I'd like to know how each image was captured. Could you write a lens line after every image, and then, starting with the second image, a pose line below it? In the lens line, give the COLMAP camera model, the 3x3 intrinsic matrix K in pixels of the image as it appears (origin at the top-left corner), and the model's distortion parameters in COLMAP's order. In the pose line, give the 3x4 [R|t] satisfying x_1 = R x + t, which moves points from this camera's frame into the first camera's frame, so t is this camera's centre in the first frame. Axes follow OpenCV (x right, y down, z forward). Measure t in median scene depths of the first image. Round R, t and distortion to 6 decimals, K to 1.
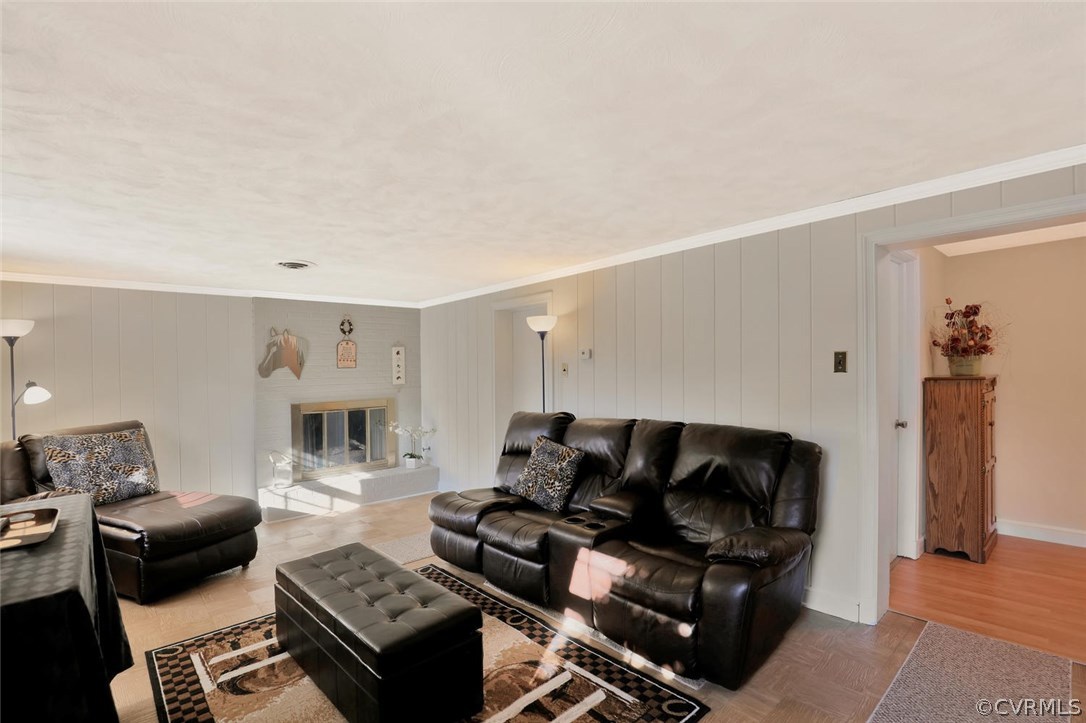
lens RADIAL K [[503.2, 0, 550.4], [0, 503.2, 361.5], [0, 0, 1]] dist [-0.024358, 0.000062]
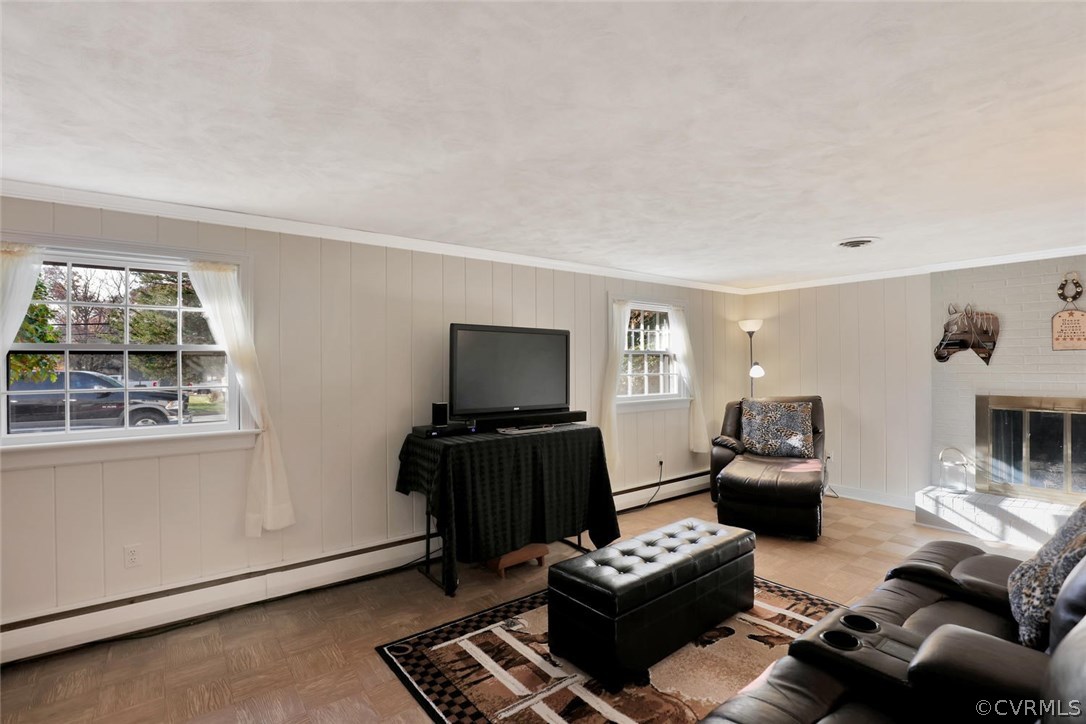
lens RADIAL K [[503.2, 0, 550.4], [0, 503.2, 362.0], [0, 0, 1]] dist [-0.024358, 0.000062]
pose [[-0.087680, 0.024401, -0.995850, 0.346563], [0.027575, 0.999376, 0.022059, -0.006180], [0.995767, -0.025526, -0.088298, 0.384075]]
